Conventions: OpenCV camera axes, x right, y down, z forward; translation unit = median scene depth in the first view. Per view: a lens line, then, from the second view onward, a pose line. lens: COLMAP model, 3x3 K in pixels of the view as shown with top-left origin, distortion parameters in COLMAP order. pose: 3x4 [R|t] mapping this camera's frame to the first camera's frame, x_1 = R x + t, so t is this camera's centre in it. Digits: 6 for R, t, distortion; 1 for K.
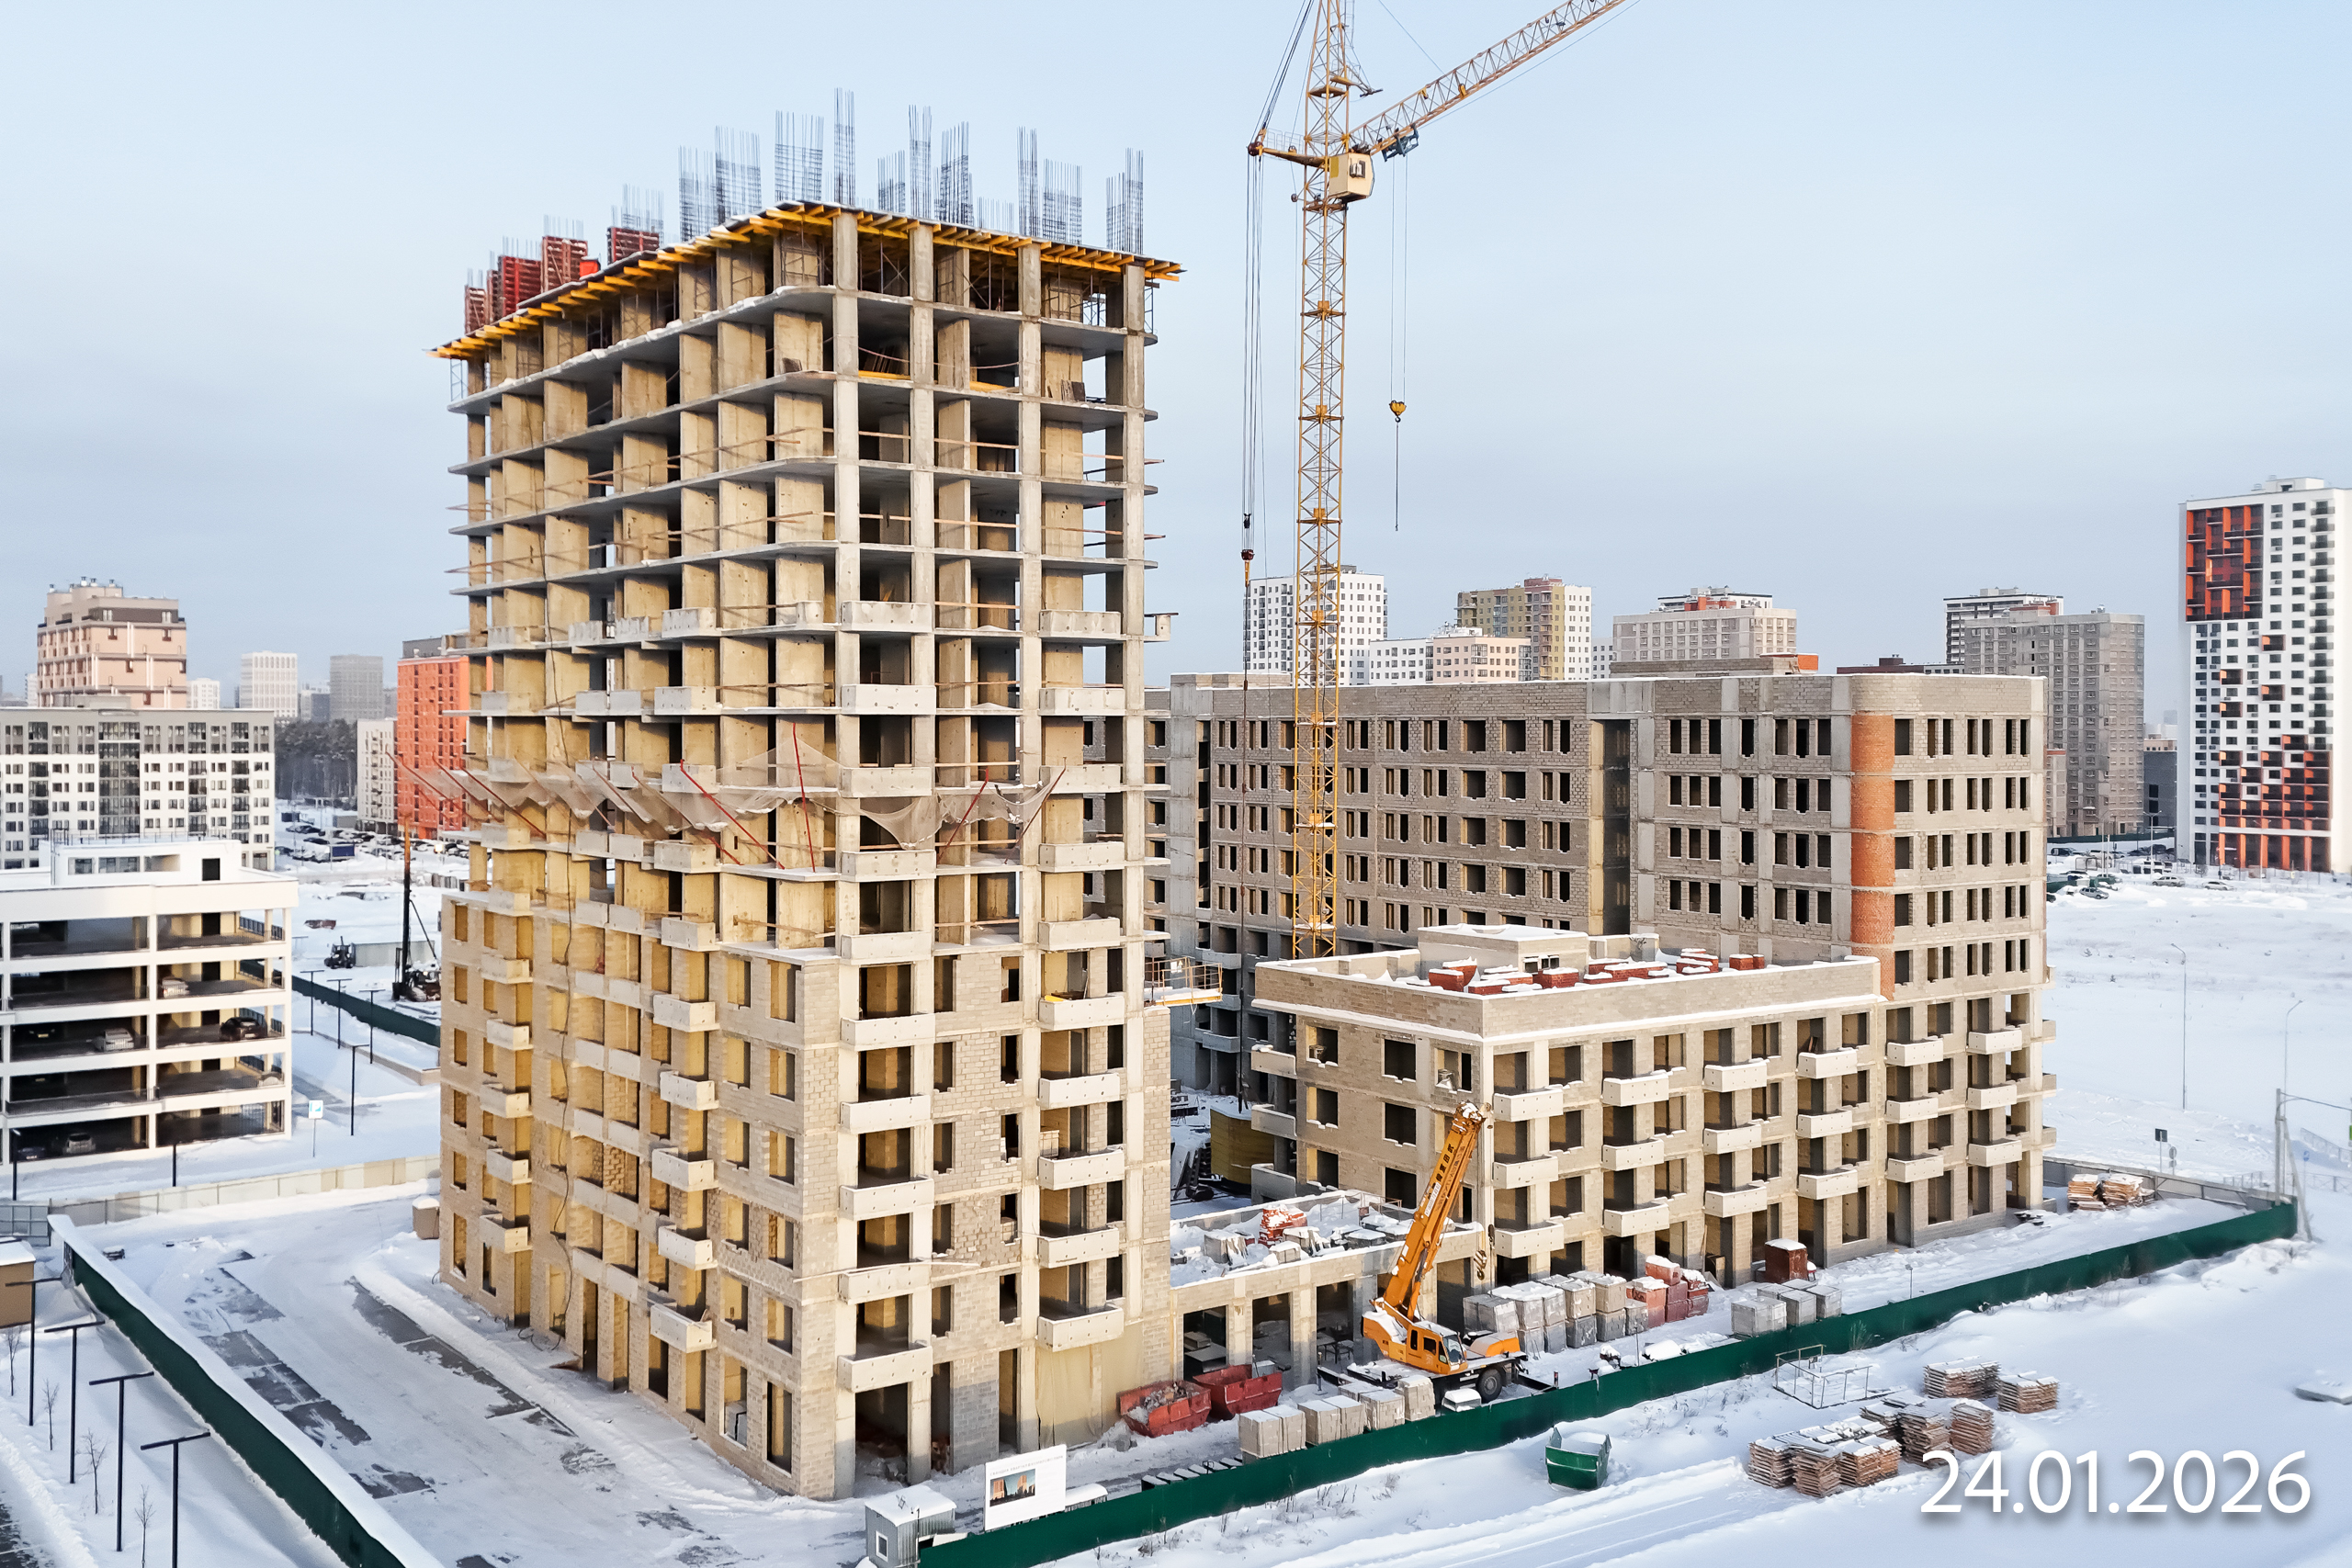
lens RADIAL K [[2196.5, 0, 1126.9], [0, 2196.5, 703.3], [0, 0, 1]] dist [0.068736, 0.000187]
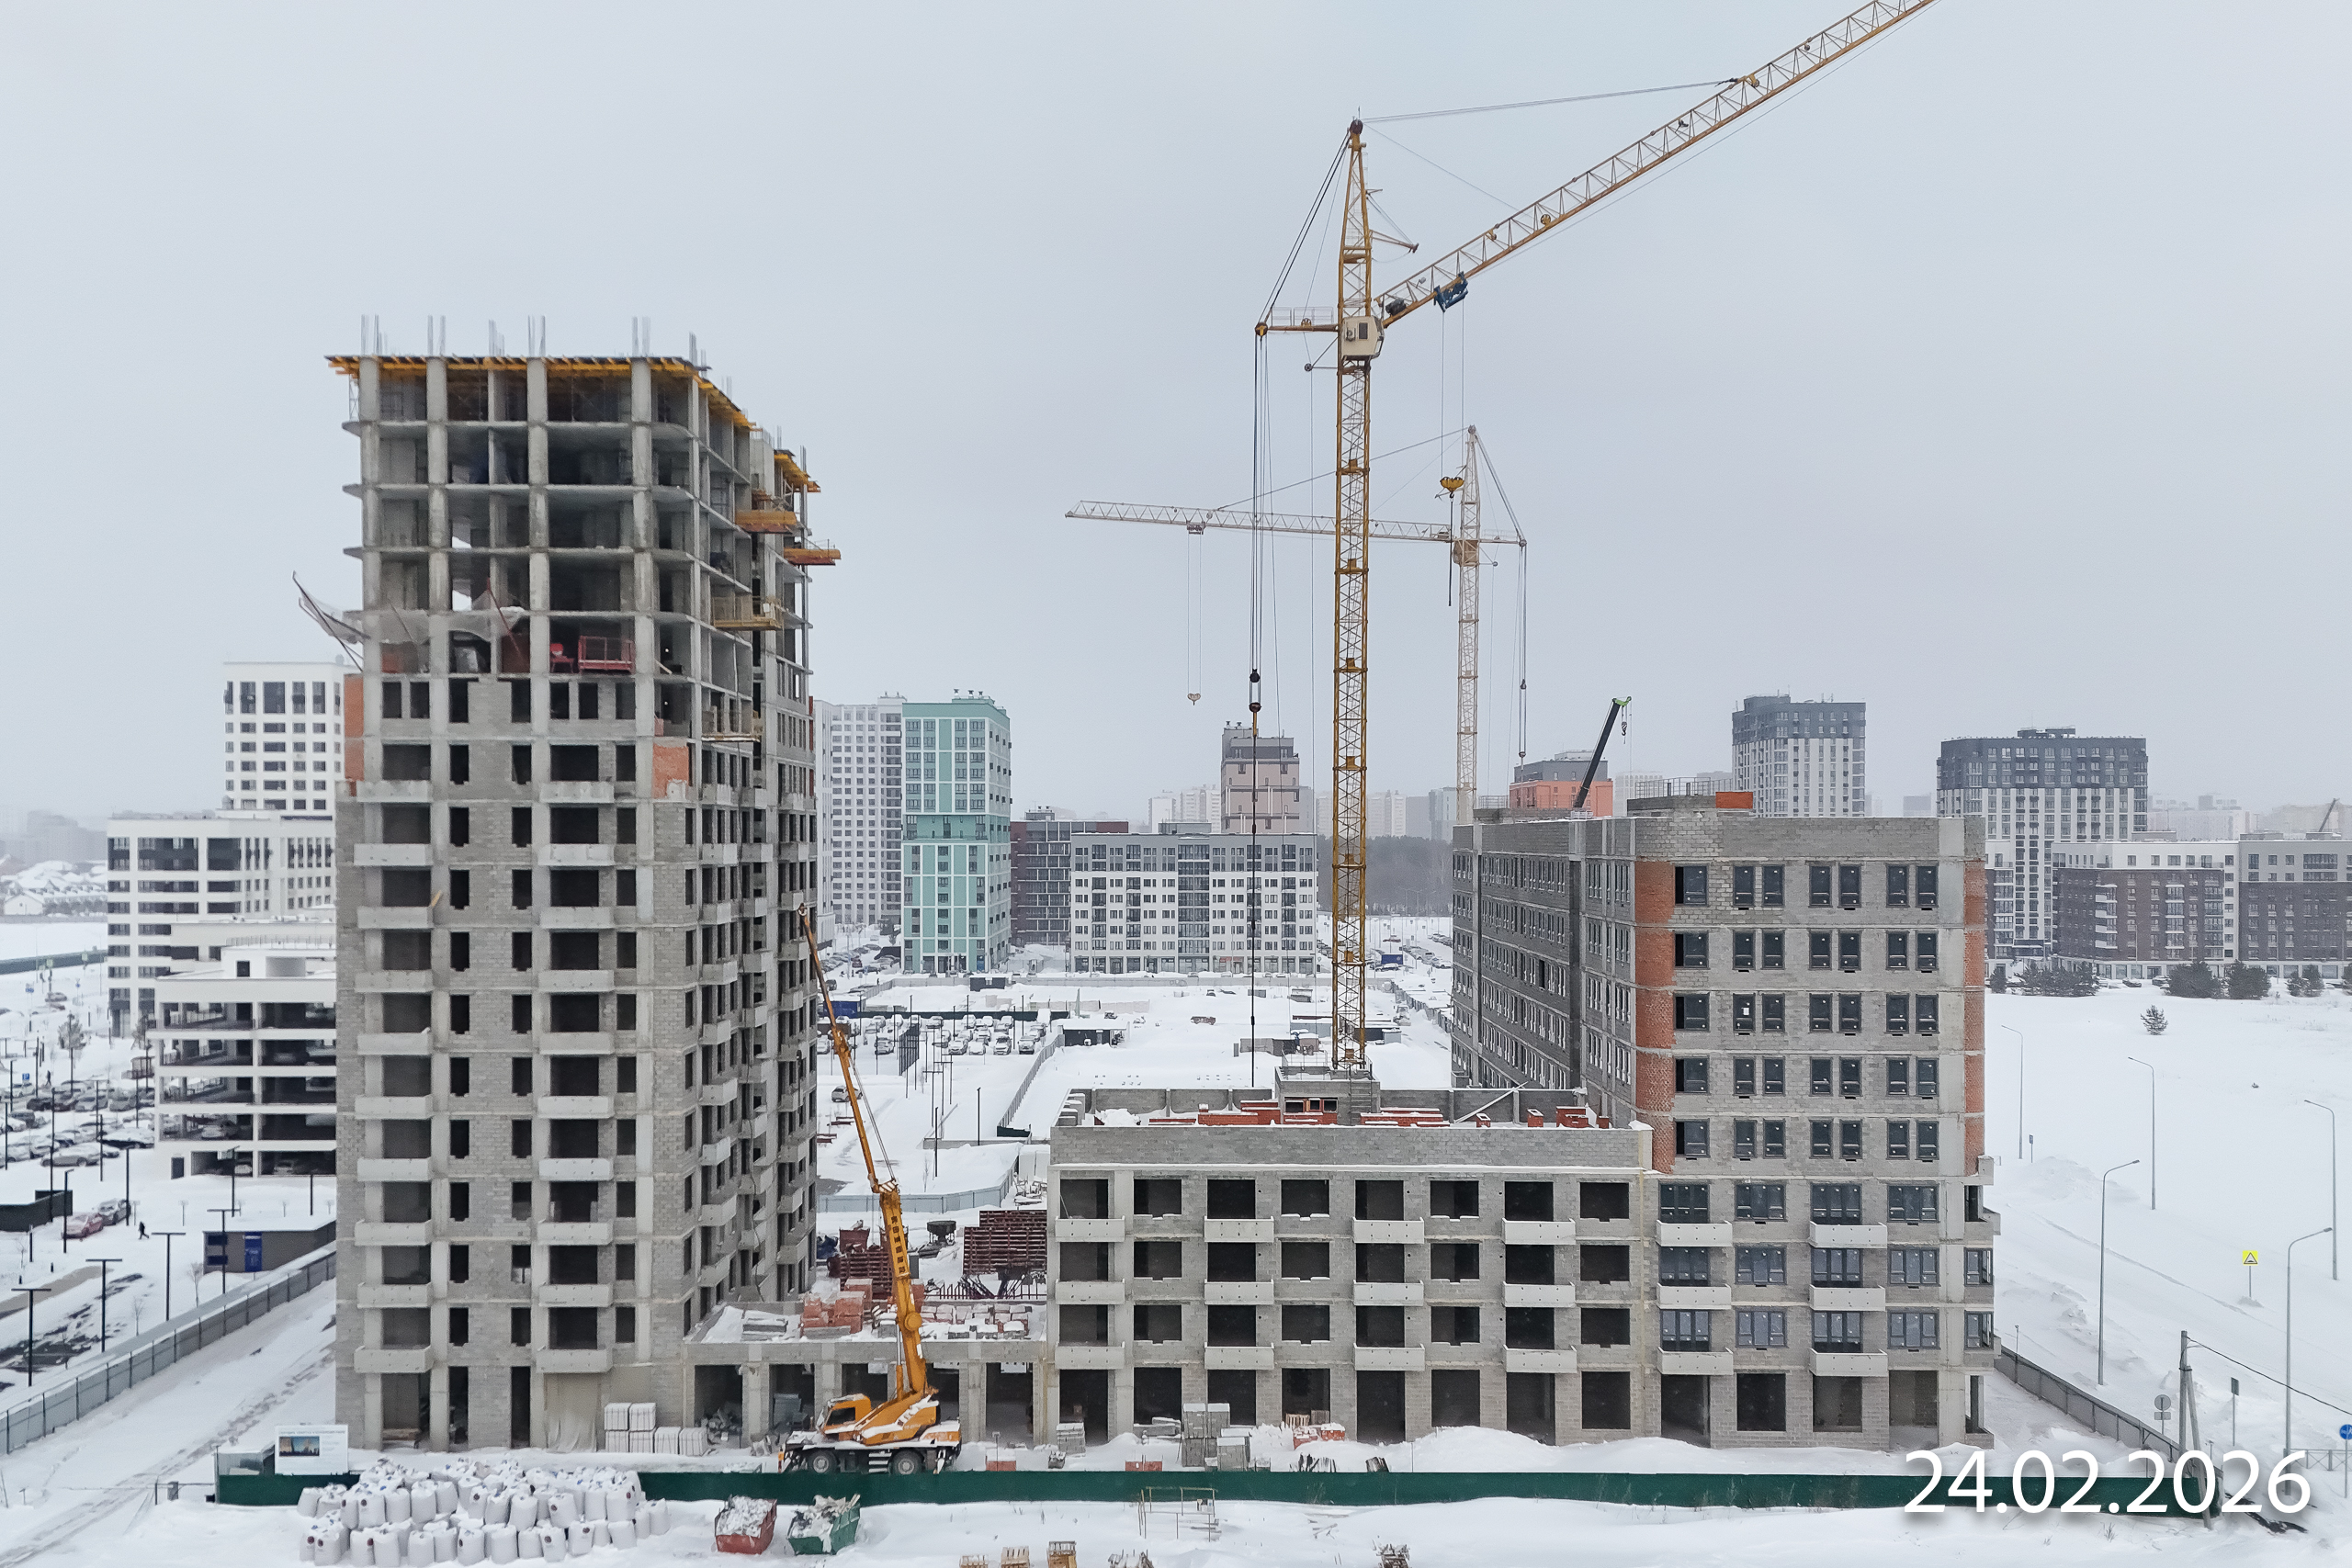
lens RADIAL K [[2182.9, 0, 1156.0], [0, 2182.9, 836.0], [0, 0, 1]] dist [0.079400, -0.024726]
pose [[0.800910, -0.001859, -0.598782, 0.371047], [0.007224, 0.999952, 0.006558, -0.006478], [0.598741, -0.009578, 0.800885, 0.077456]]
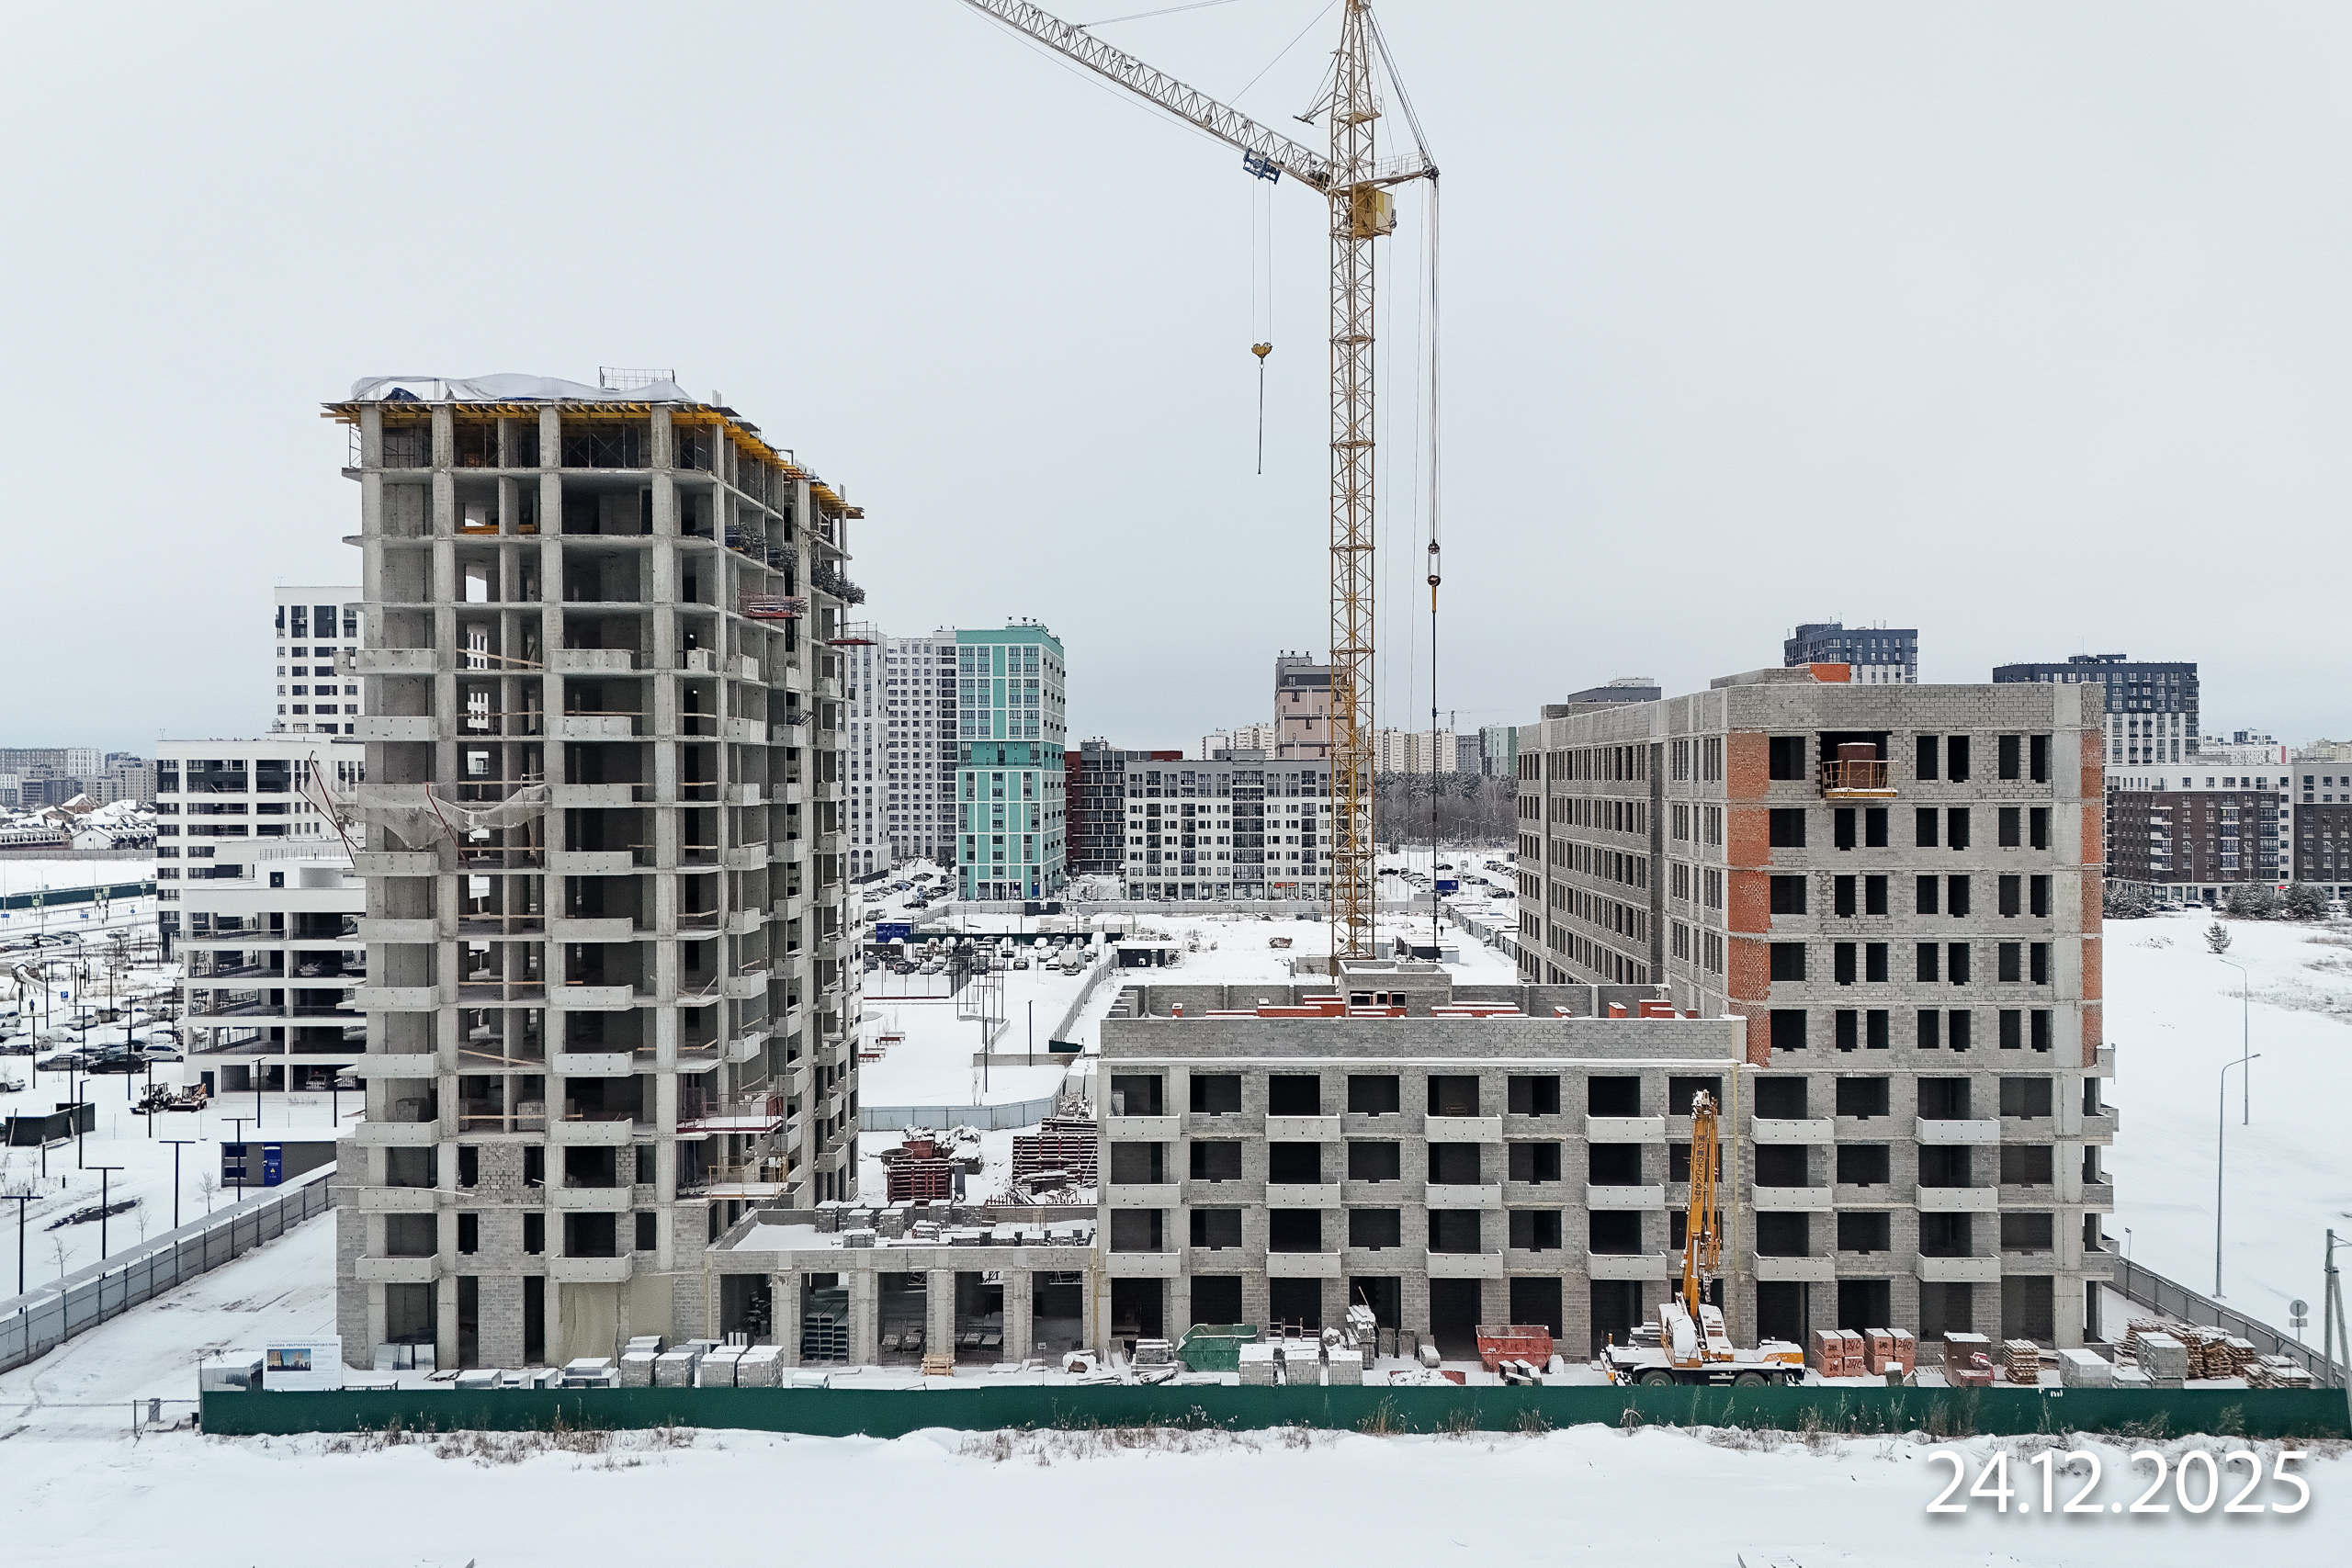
lens RADIAL K [[2135.9, 0, 1205.5], [0, 2135.9, 788.4], [0, 0, 1]] dist [0.060199, -0.000101]
pose [[0.799673, -0.001570, -0.600433, 0.345494], [0.010283, 0.999886, 0.011080, 0.008205], [0.600347, -0.015034, 0.799598, 0.110535]]
